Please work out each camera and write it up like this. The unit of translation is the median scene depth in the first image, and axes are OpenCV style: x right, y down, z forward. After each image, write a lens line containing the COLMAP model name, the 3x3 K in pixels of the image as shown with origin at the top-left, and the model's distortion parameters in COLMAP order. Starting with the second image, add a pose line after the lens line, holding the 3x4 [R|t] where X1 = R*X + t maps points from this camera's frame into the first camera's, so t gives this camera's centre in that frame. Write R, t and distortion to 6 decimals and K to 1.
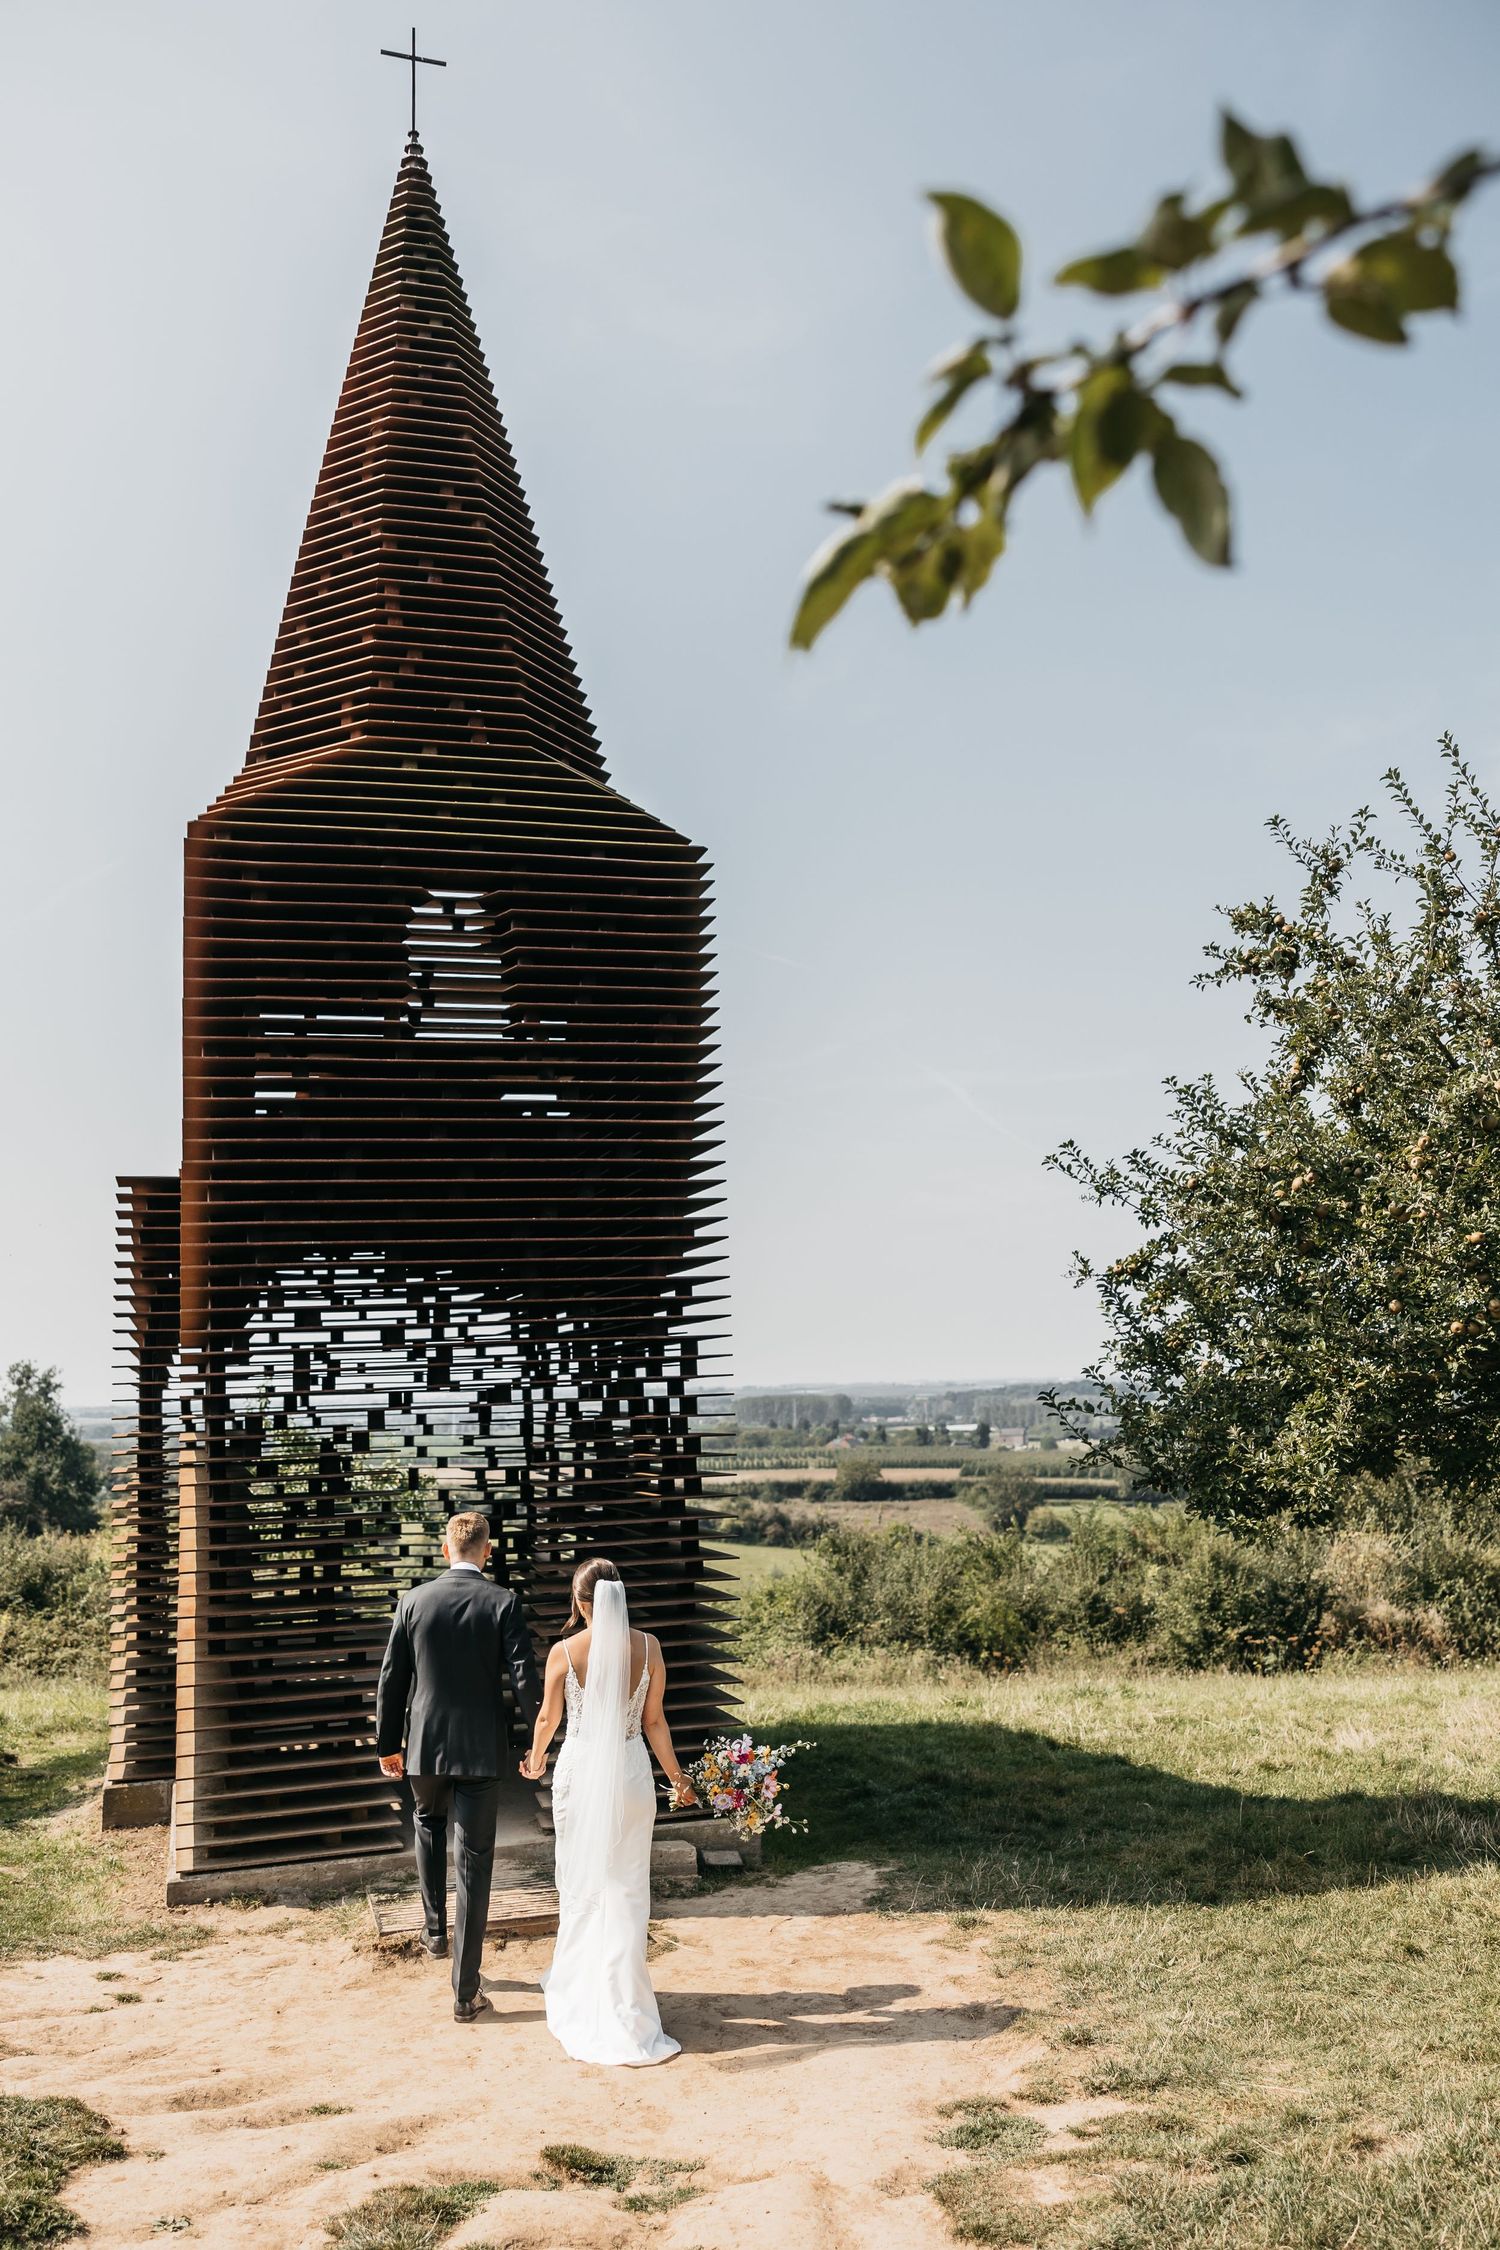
lens RADIAL K [[1890.6, 0, 736.7], [0, 1890.6, 1133.9], [0, 0, 1]] dist [0.007984, -0.009973]
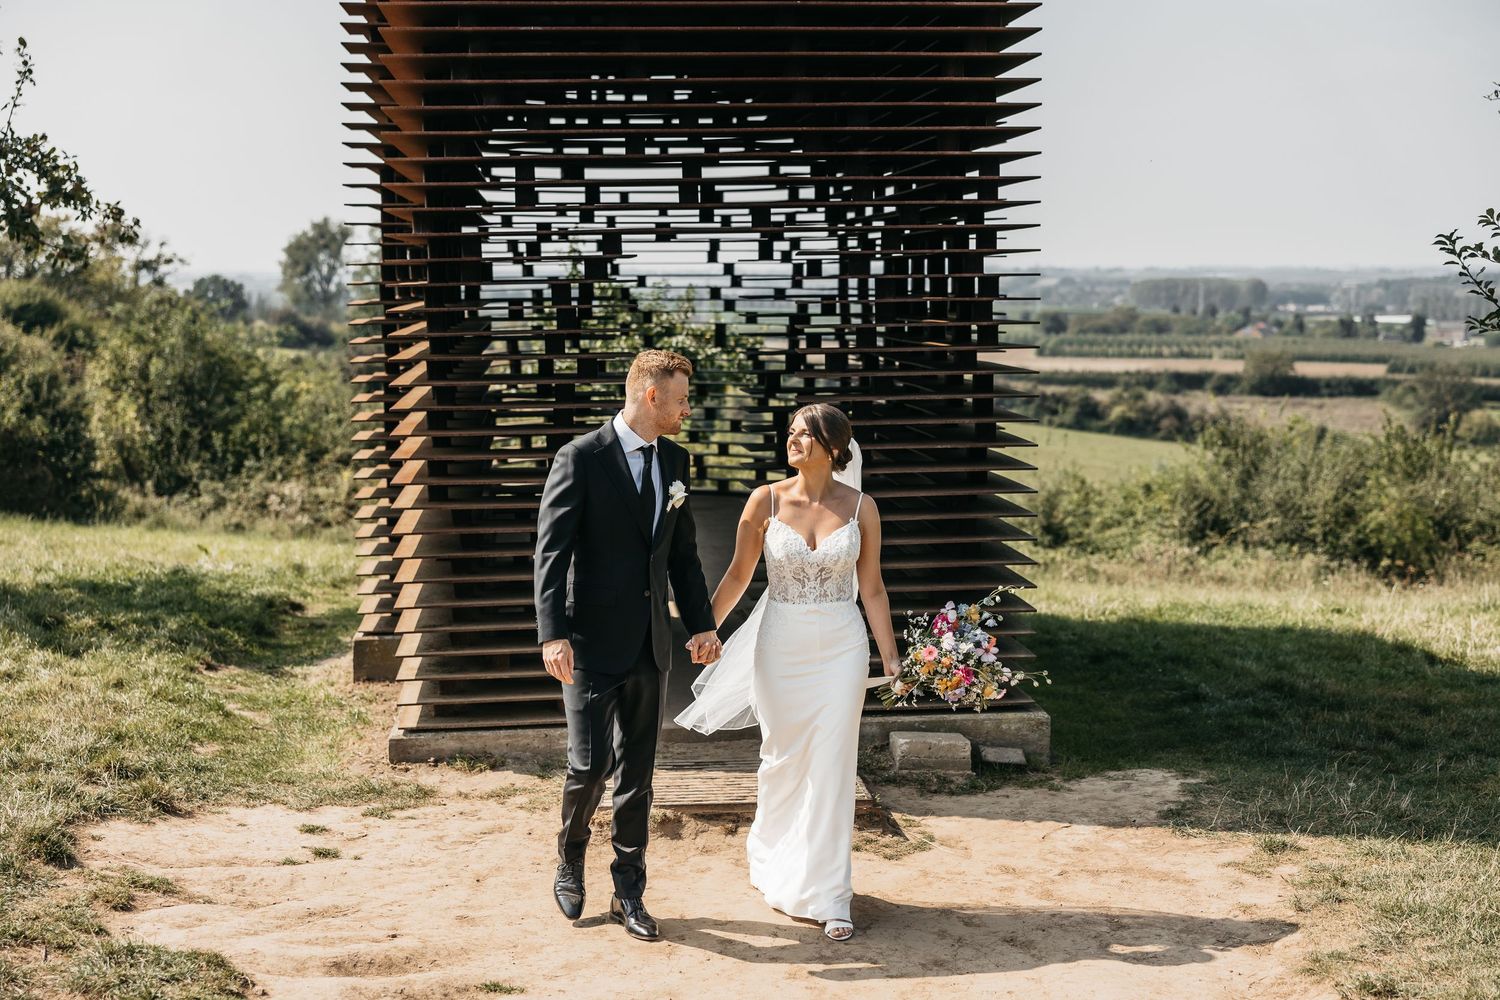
lens RADIAL K [[2074.4, 0, 749.4], [0, 2074.4, 503.3], [0, 0, 1]] dist [0.003784, 0.000000]
pose [[0.982934, 0.047067, -0.177838, 0.041976], [-0.001749, 0.969063, 0.246806, 0.034414], [0.183953, -0.242282, 0.952607, 0.095799]]
